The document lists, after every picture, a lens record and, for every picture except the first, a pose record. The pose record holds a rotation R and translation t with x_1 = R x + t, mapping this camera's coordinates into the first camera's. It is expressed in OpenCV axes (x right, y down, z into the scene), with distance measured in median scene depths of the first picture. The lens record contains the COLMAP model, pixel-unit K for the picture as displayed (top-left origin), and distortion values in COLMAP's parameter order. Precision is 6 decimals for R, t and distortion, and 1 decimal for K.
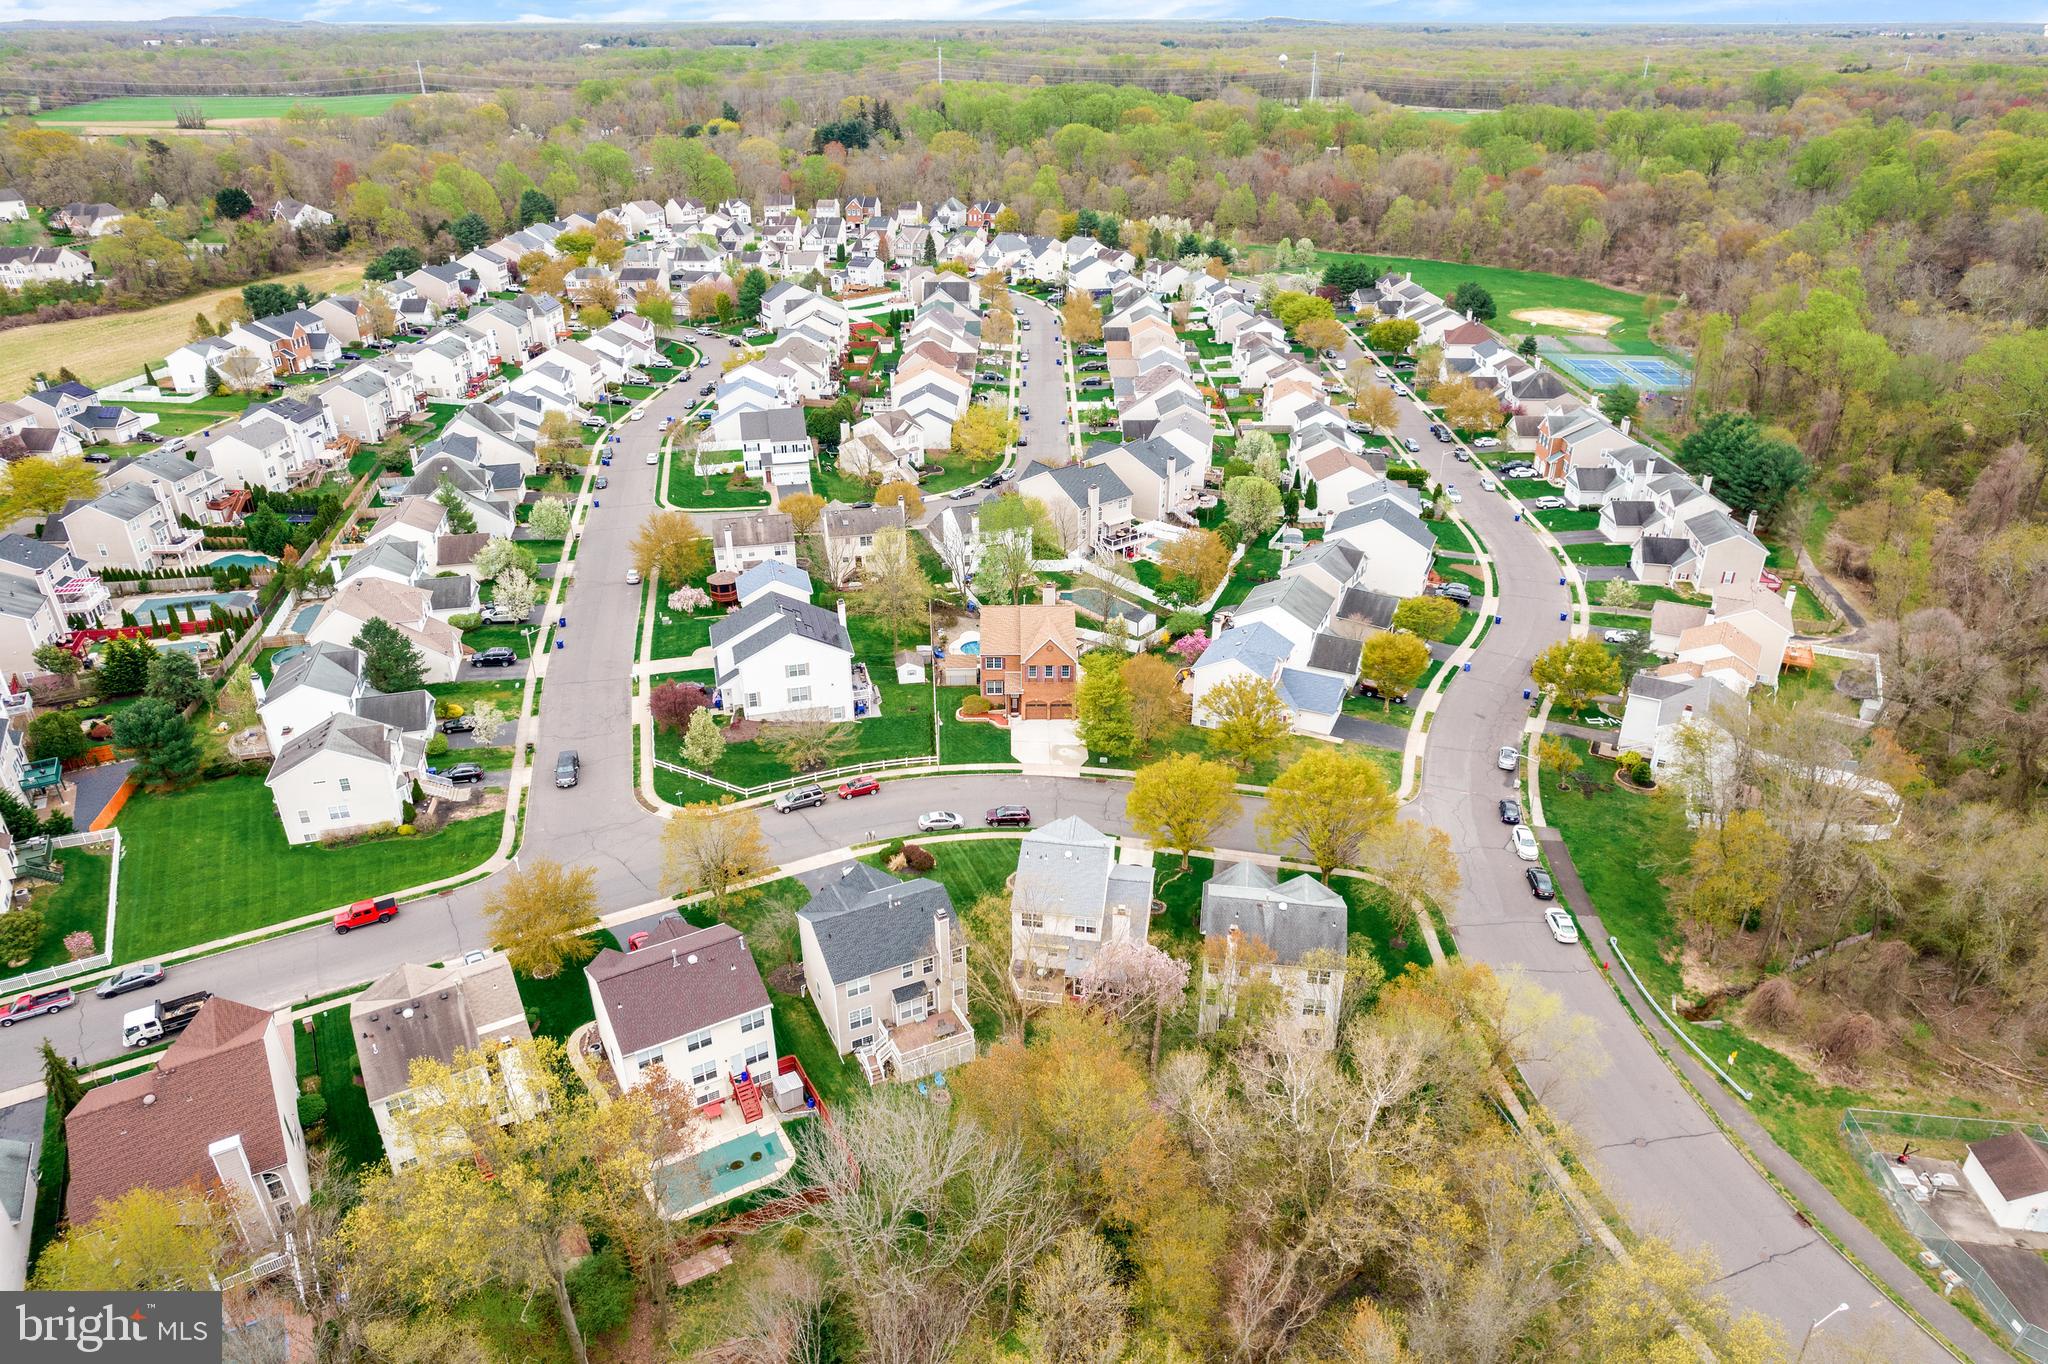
lens RADIAL K [[1310.9, 0, 1033.1], [0, 1310.9, 678.6], [0, 0, 1]] dist [-0.072841, 0.063177]
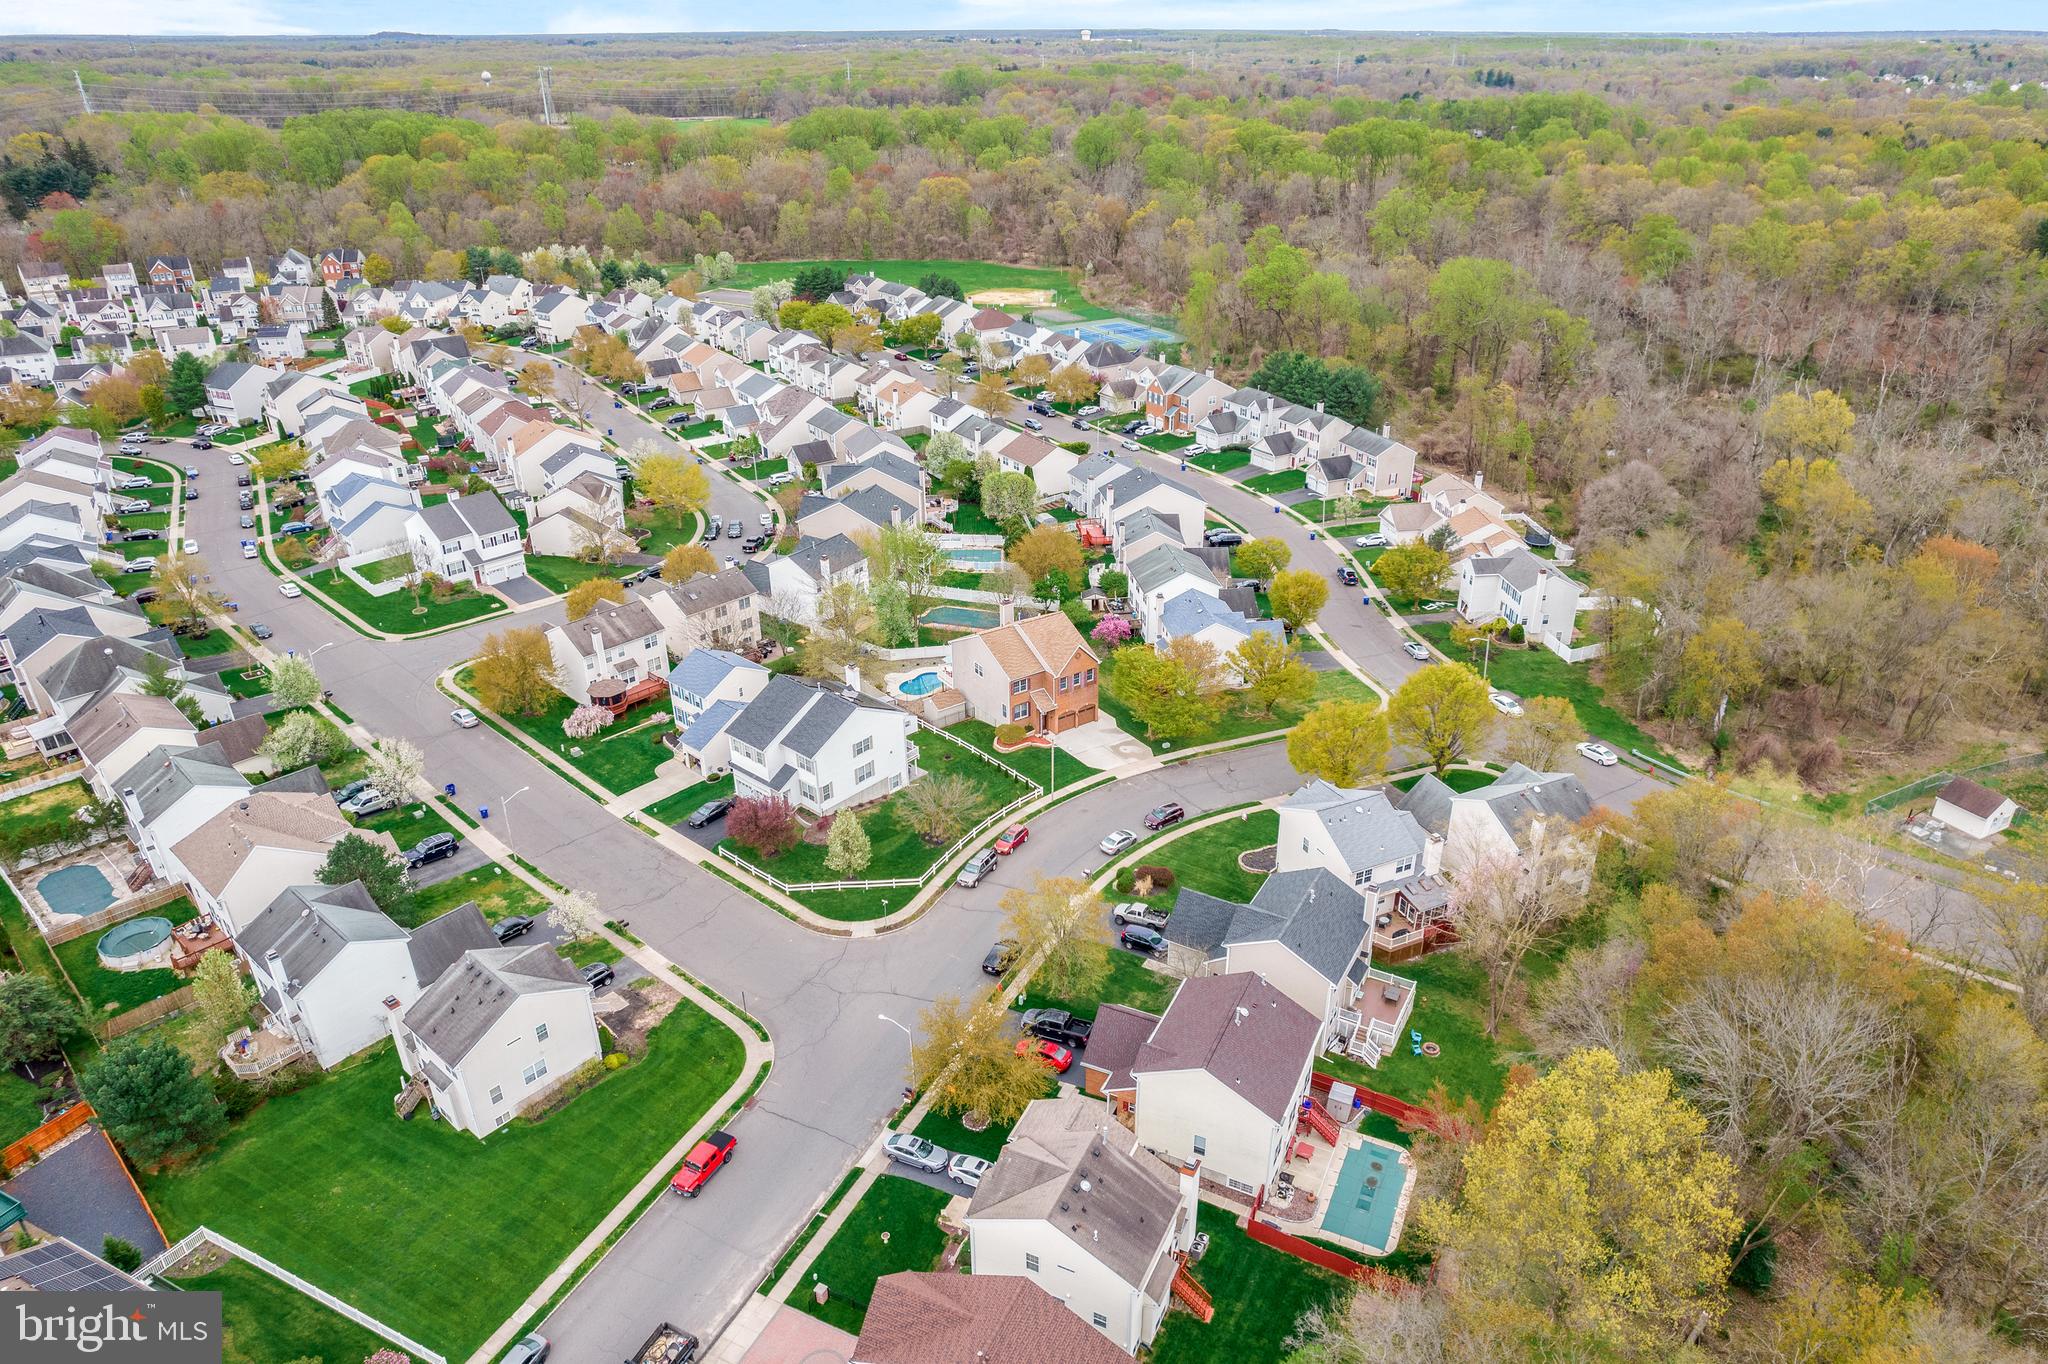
lens RADIAL K [[1310.9, 0, 1033.1], [0, 1310.9, 678.6], [0, 0, 1]] dist [-0.072841, 0.063177]
pose [[0.829653, -0.253752, 0.497279, -0.344497], [0.257406, 0.964274, 0.062599, -0.051852], [-0.495398, 0.076067, 0.865329, 0.097954]]
